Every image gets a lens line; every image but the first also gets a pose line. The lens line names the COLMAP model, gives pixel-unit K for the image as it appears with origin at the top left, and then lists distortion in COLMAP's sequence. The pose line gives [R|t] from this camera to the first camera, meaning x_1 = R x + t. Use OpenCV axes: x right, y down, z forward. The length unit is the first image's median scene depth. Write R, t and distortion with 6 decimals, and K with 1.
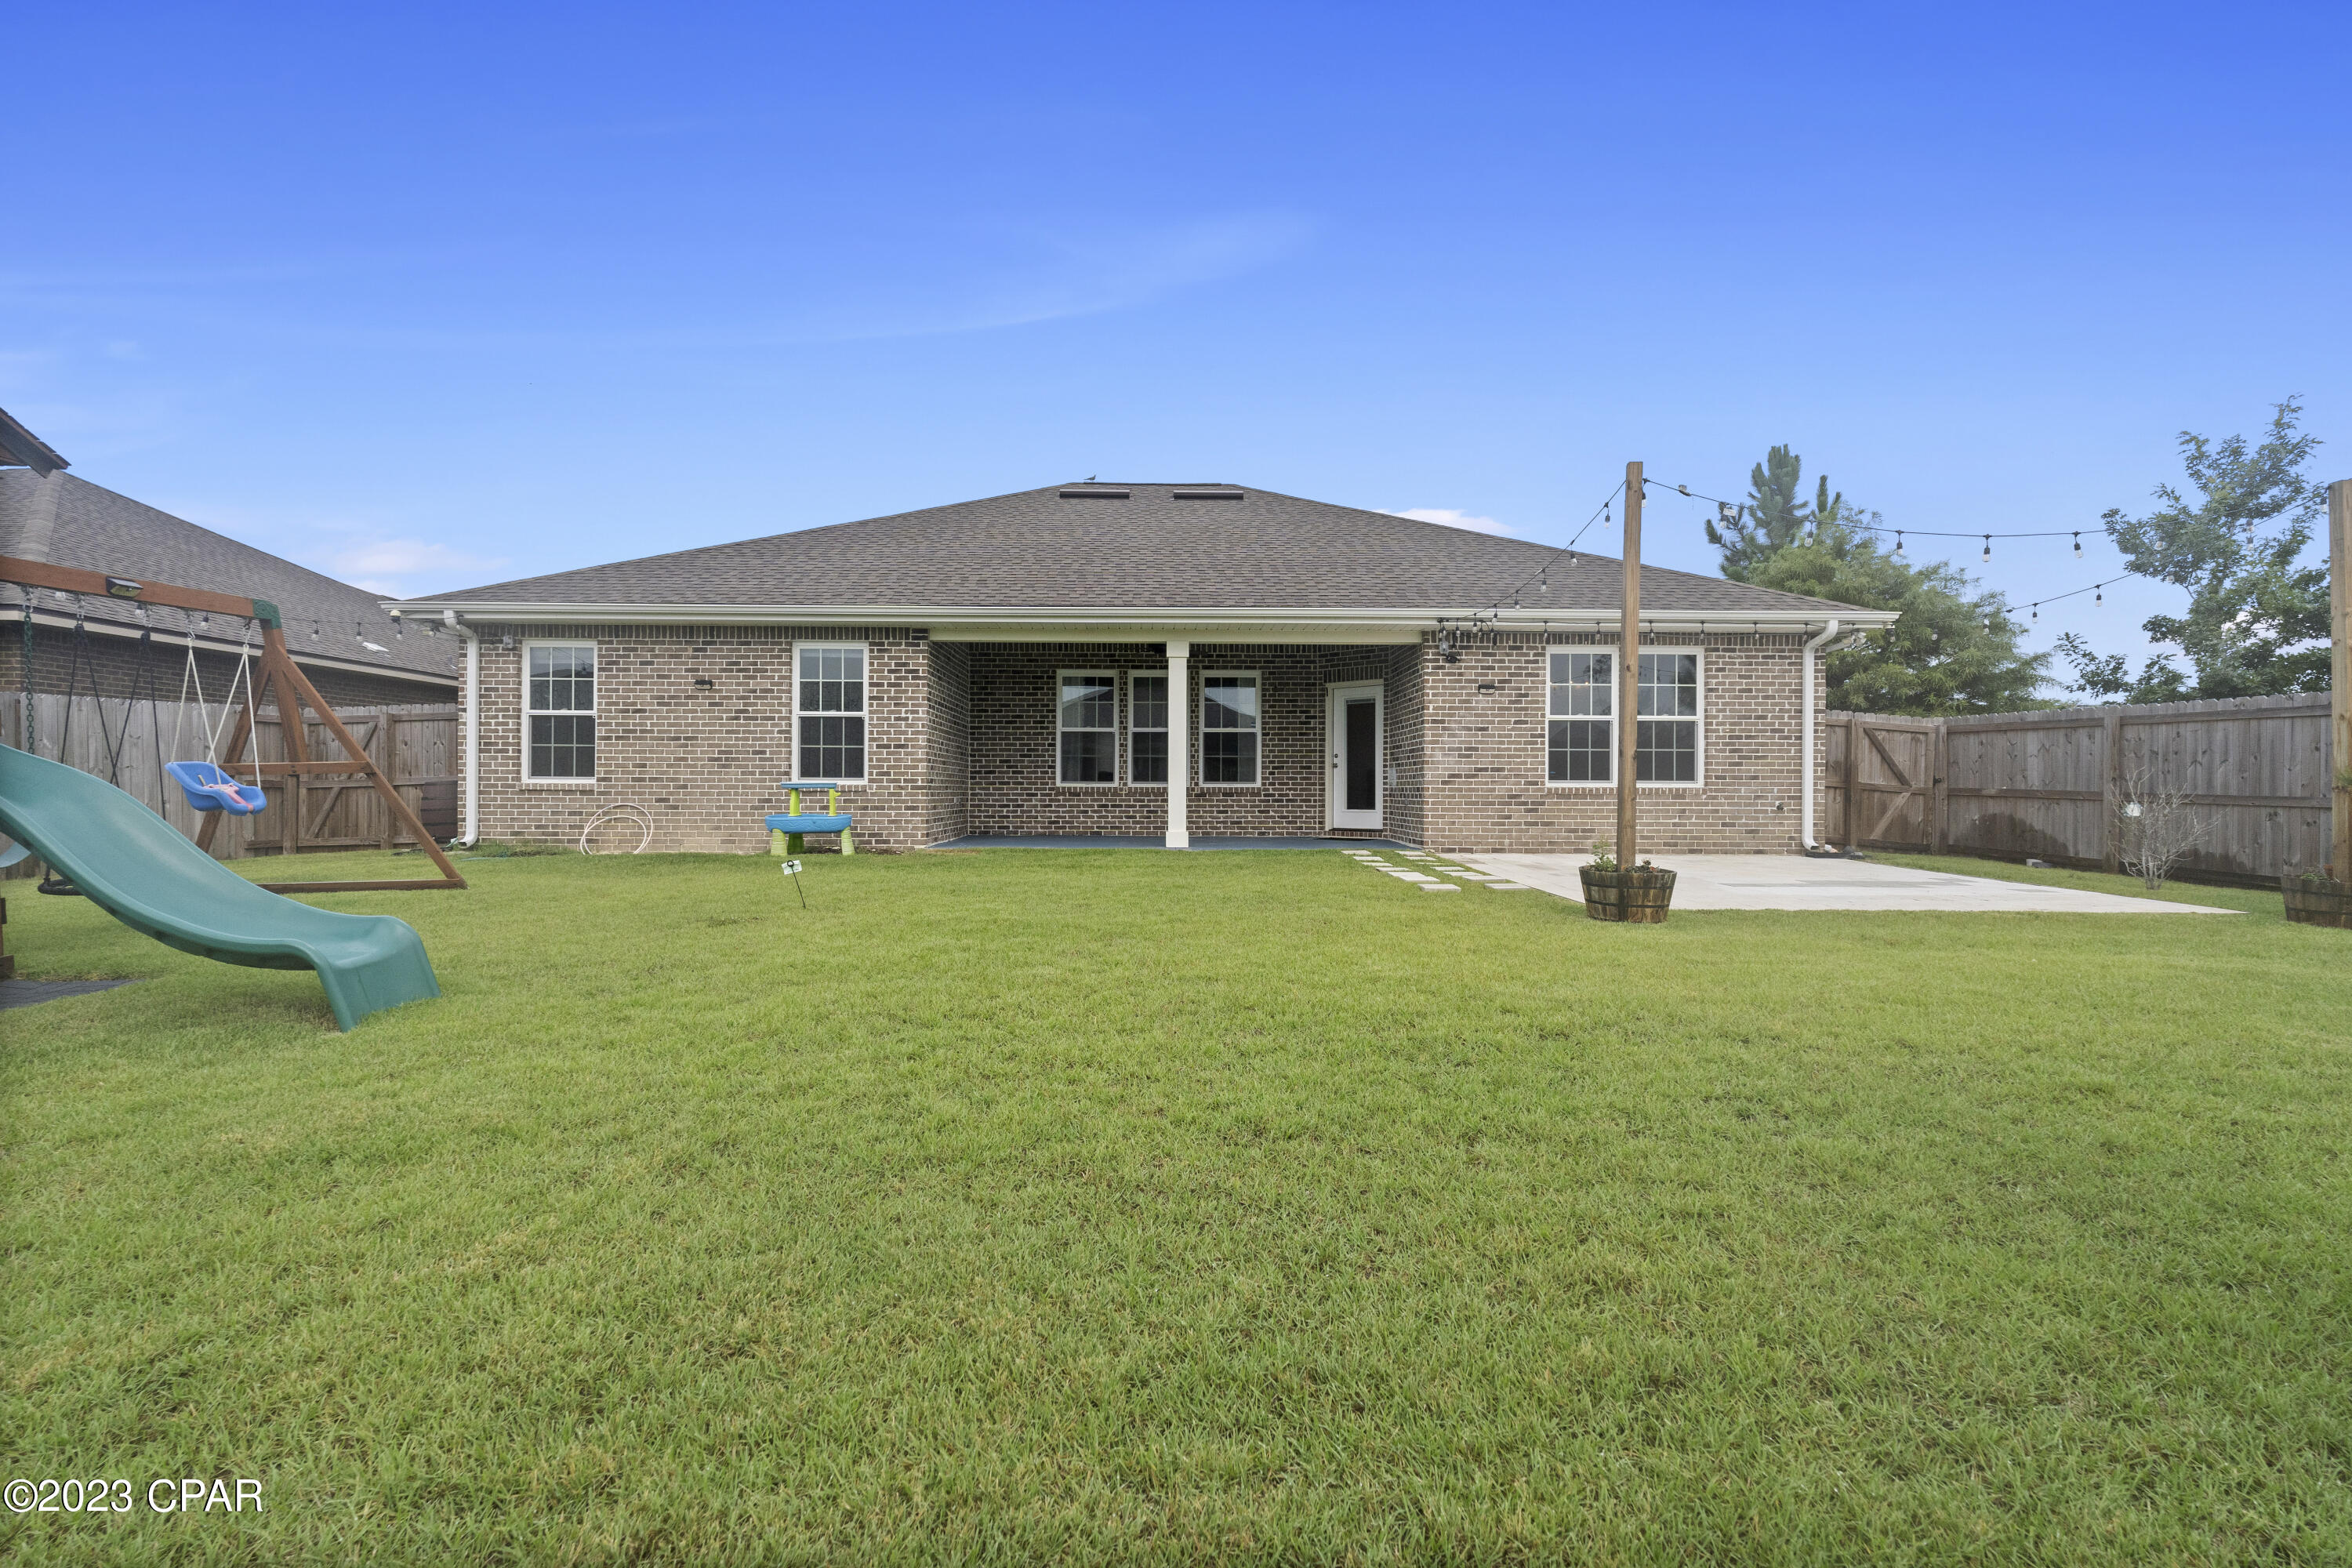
lens RADIAL K [[1053.0, 0, 1159.5], [0, 1053.0, 781.6], [0, 0, 1]] dist [-0.005745, 0.000323]
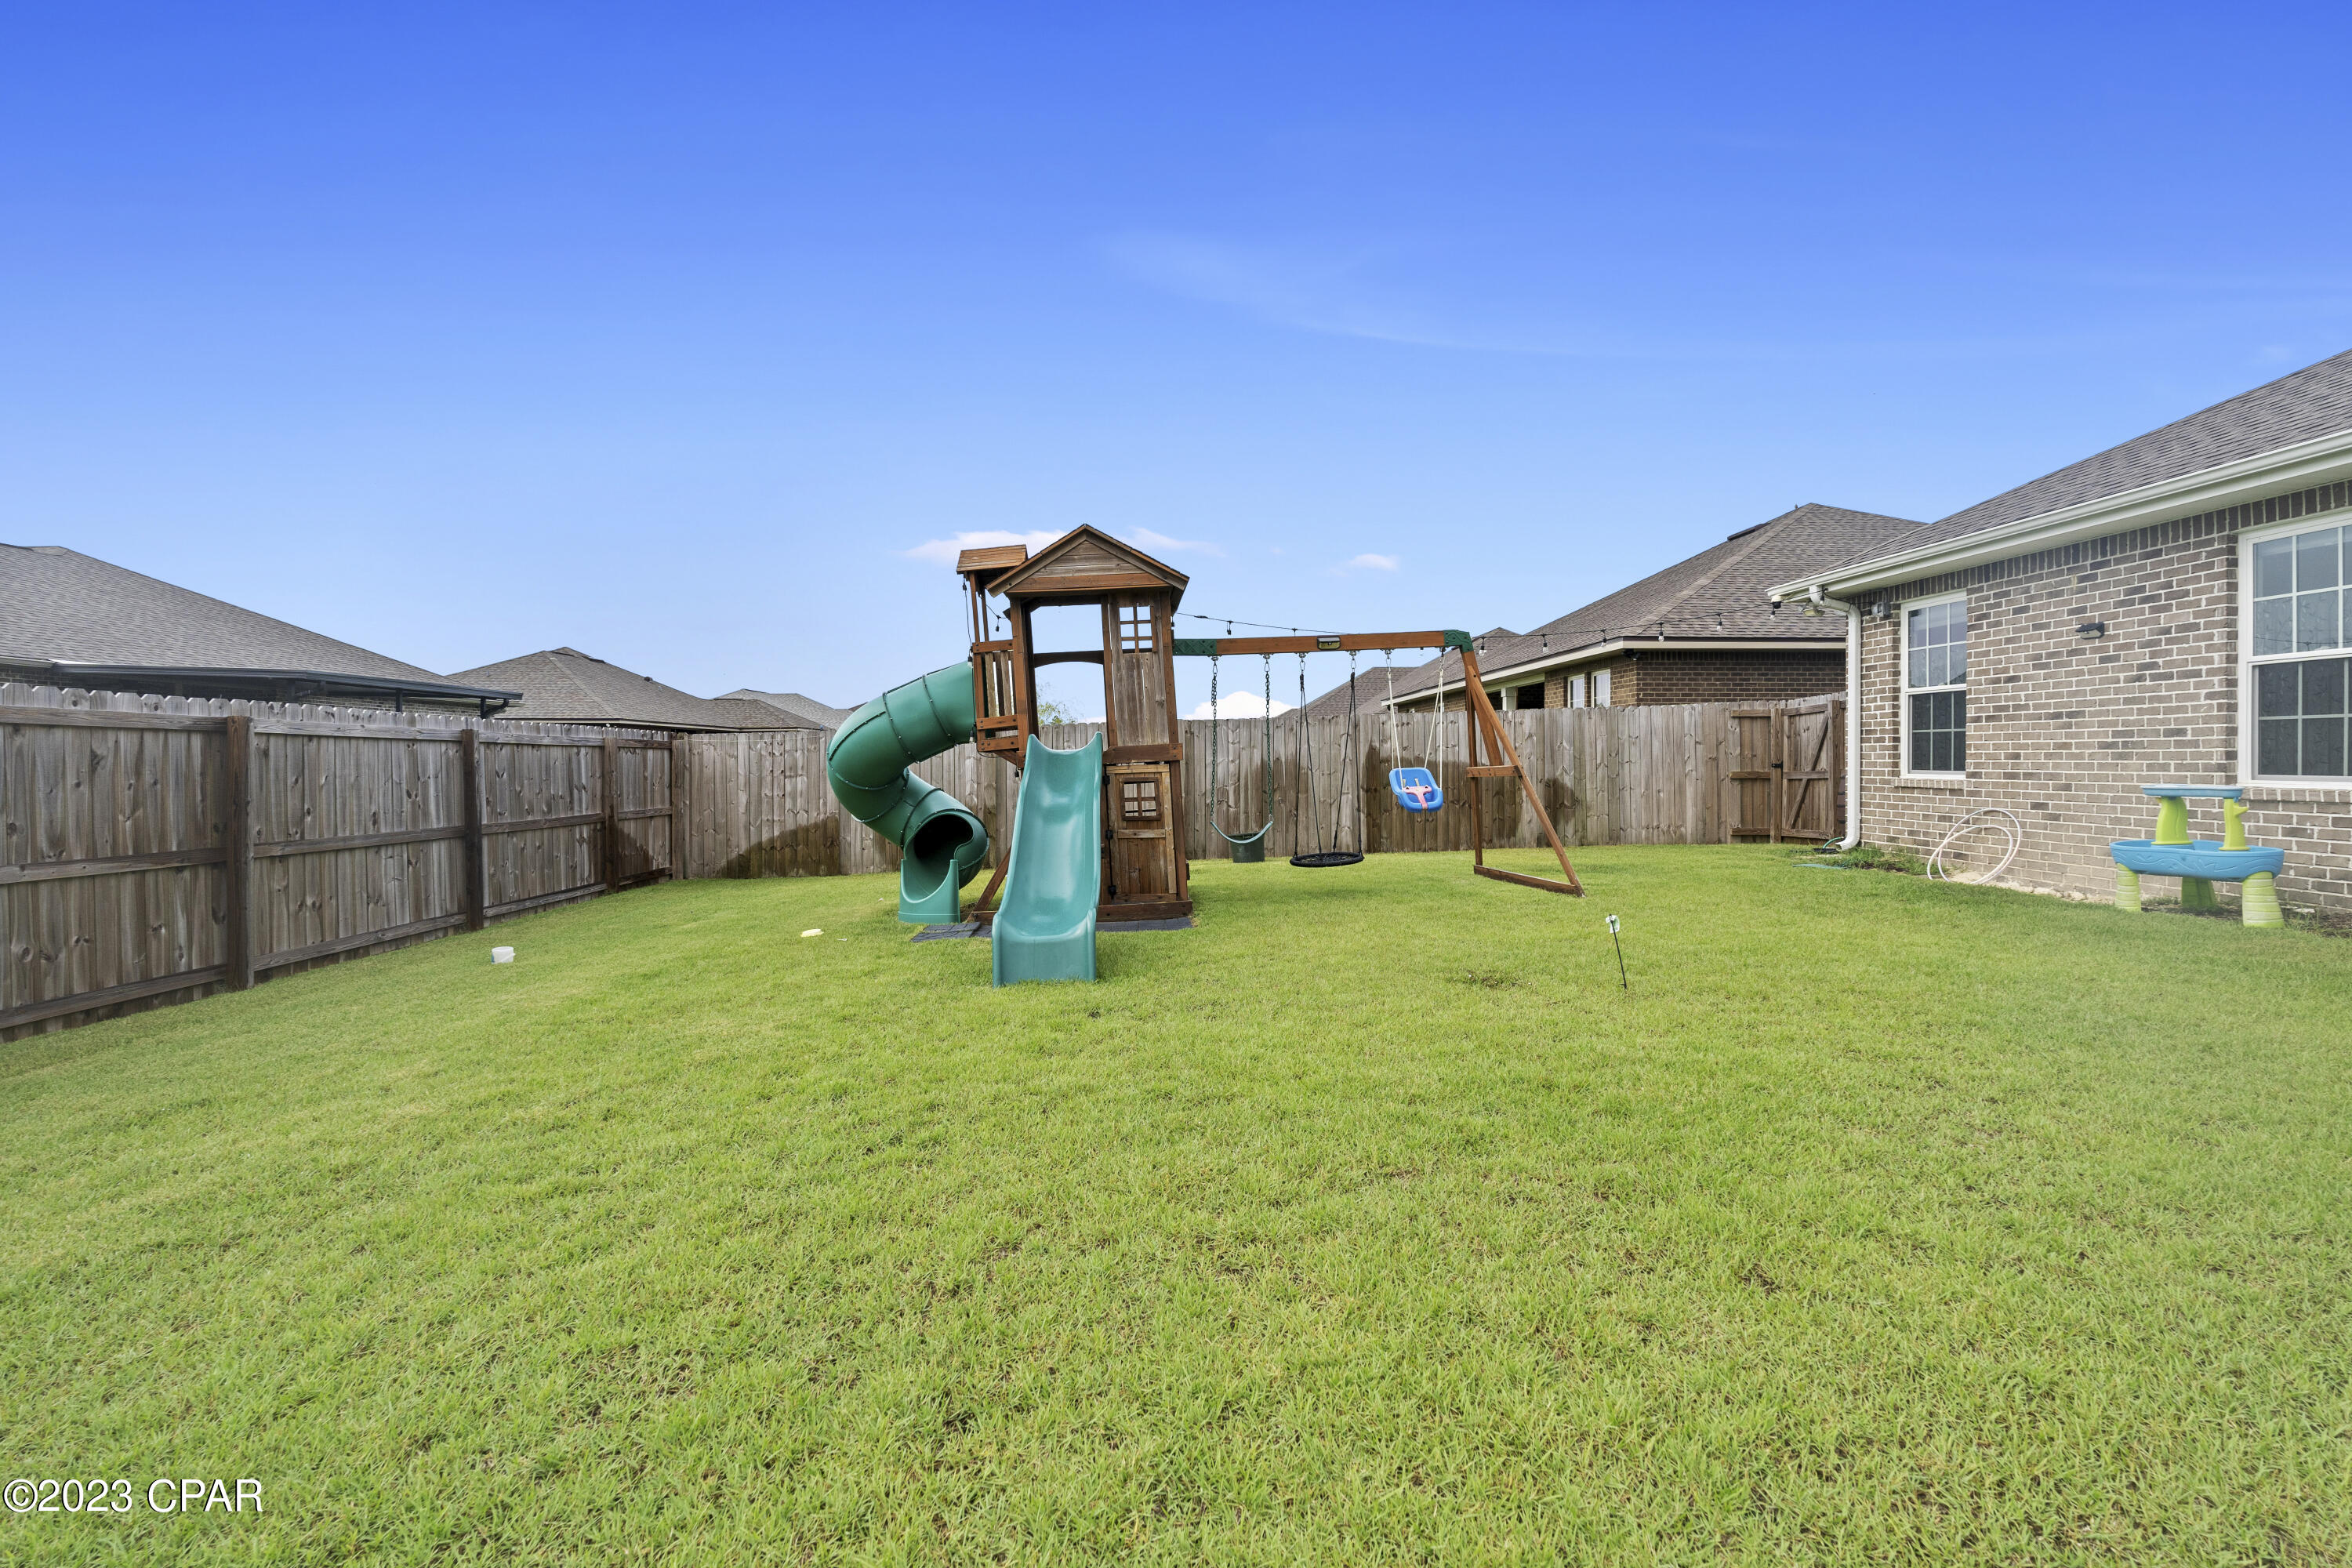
lens RADIAL K [[1053.0, 0, 1183.4], [0, 1053.0, 772.3], [0, 0, 1]] dist [-0.005745, 0.000323]
pose [[0.008042, 0.008041, -0.999935, 0.204746], [0.010596, 0.999911, 0.008127, -0.015406], [0.999912, -0.010661, 0.007957, 0.420196]]
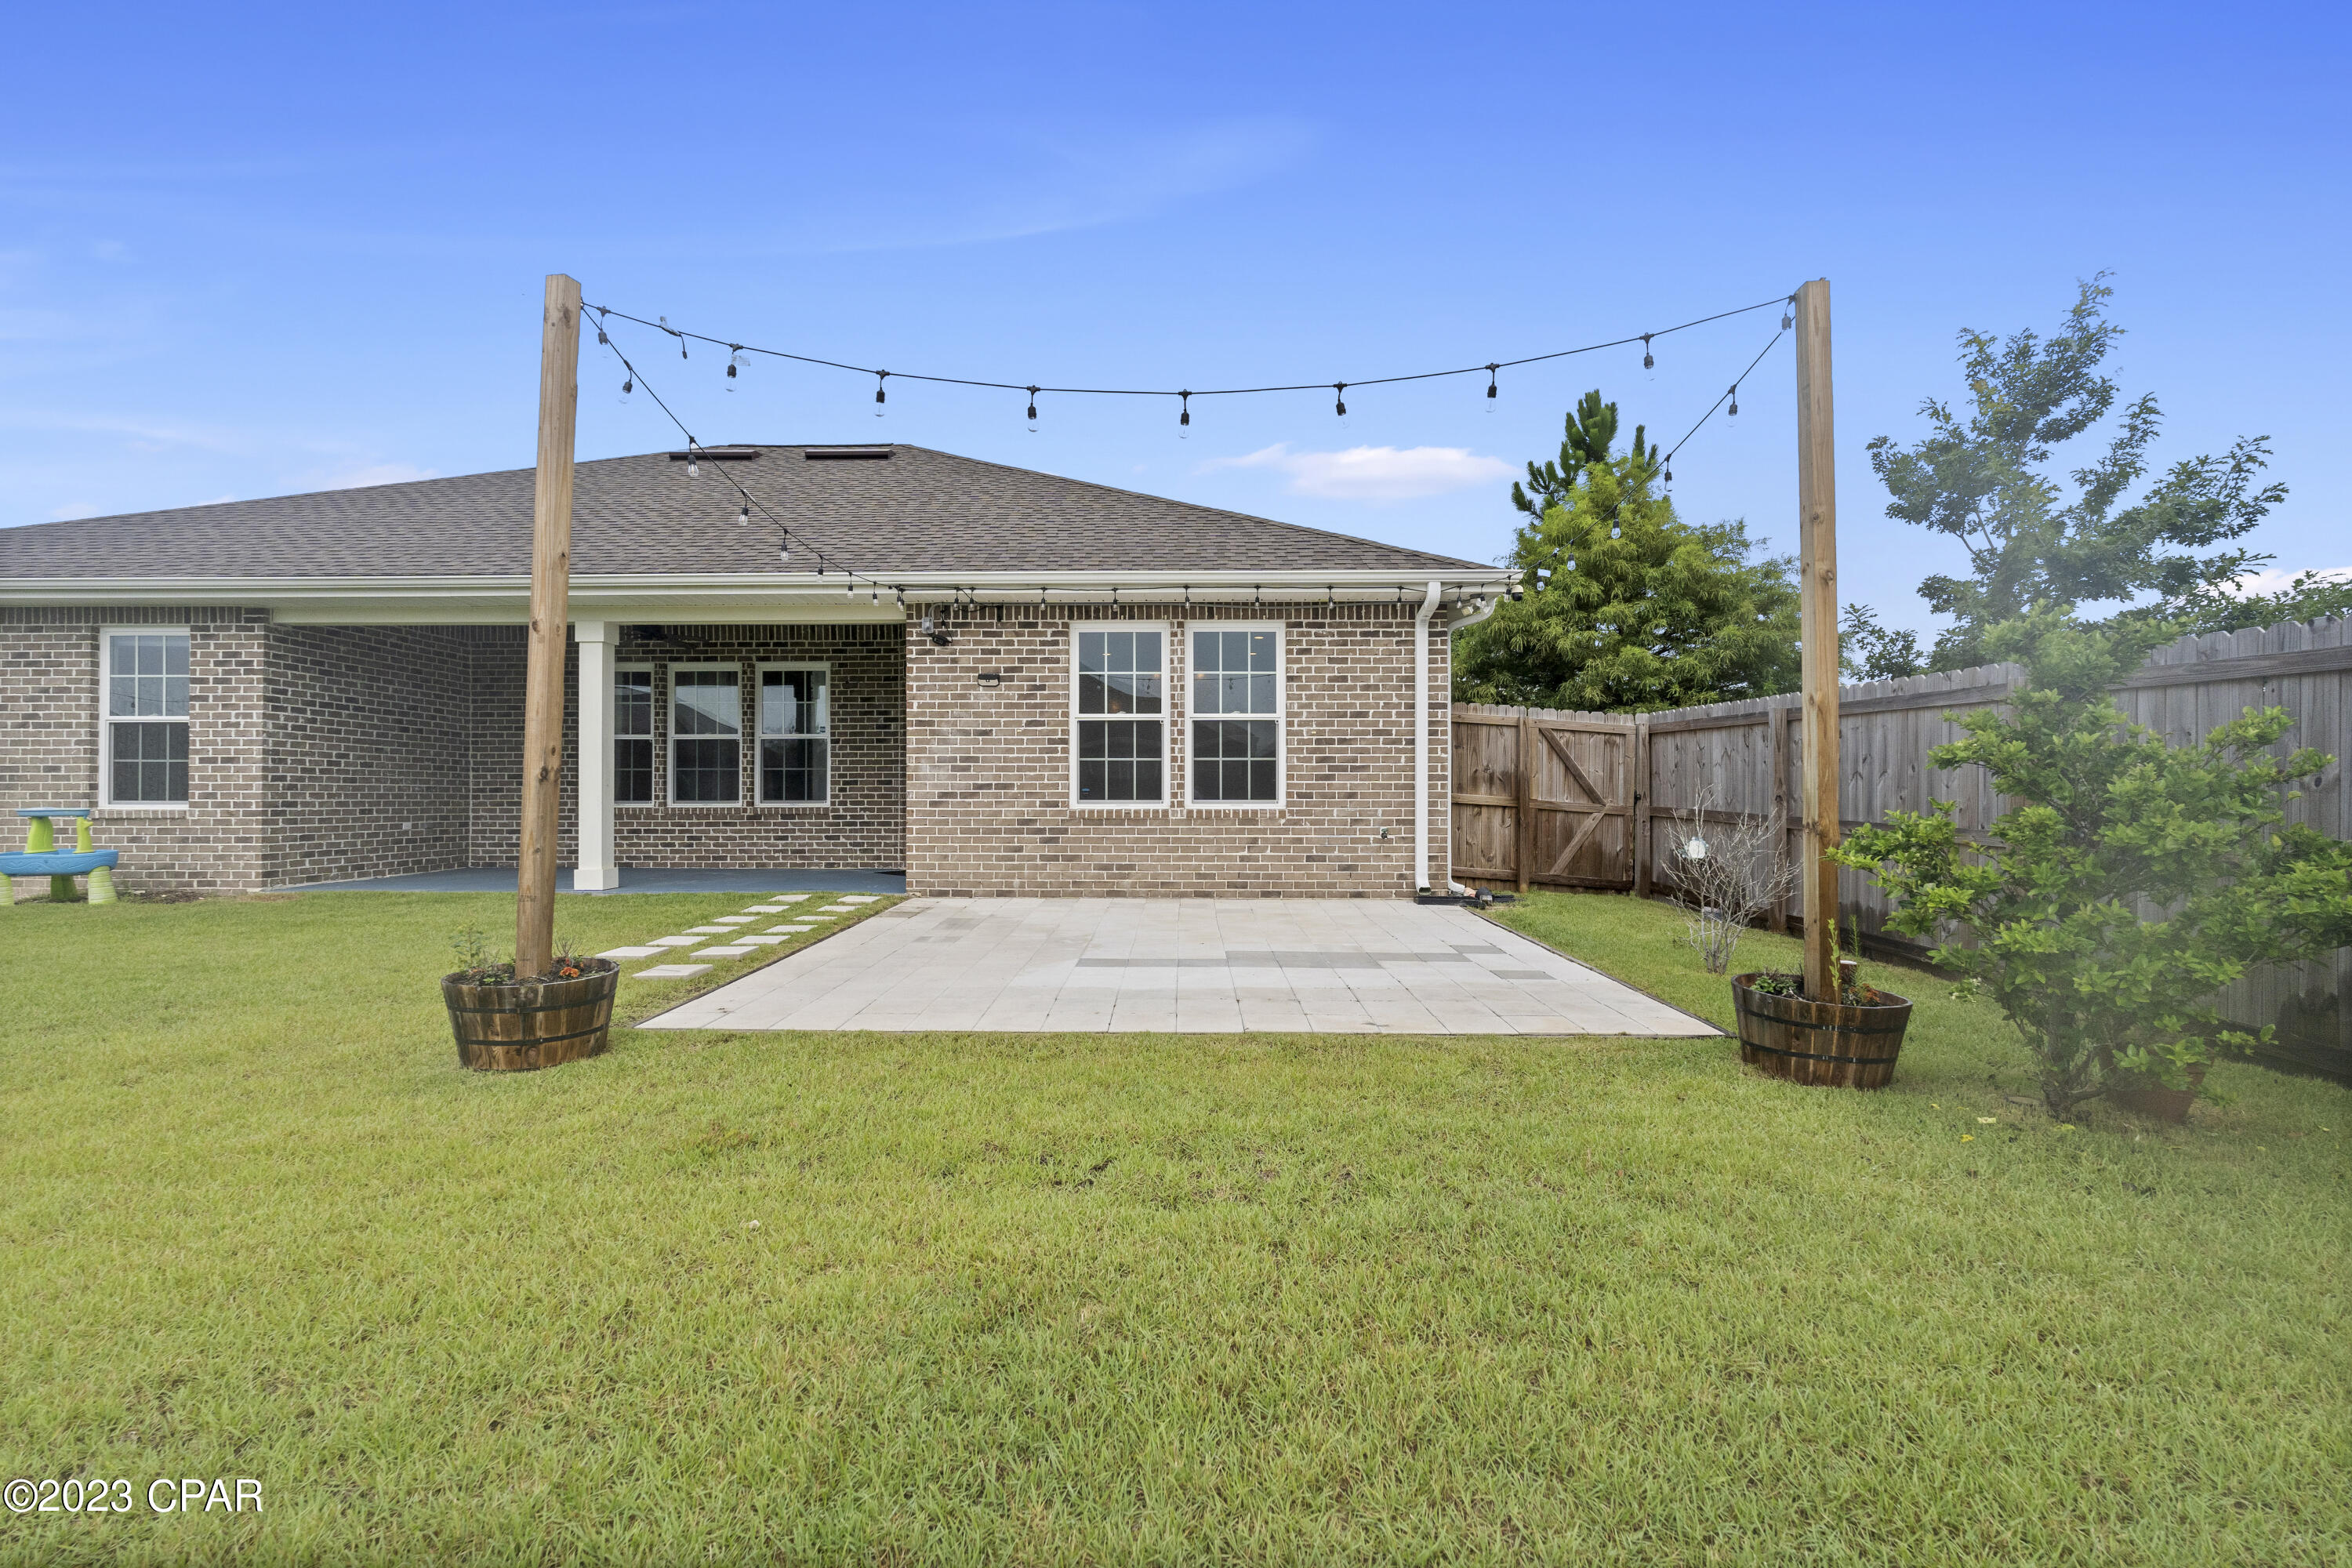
lens RADIAL K [[1053.0, 0, 1183.2], [0, 1053.0, 785.5], [0, 0, 1]] dist [-0.005745, 0.000323]
pose [[0.999390, -0.004352, -0.034661, 0.472359], [0.004272, 0.999988, -0.002400, -0.009682], [0.034671, 0.002251, 0.999396, 0.246497]]
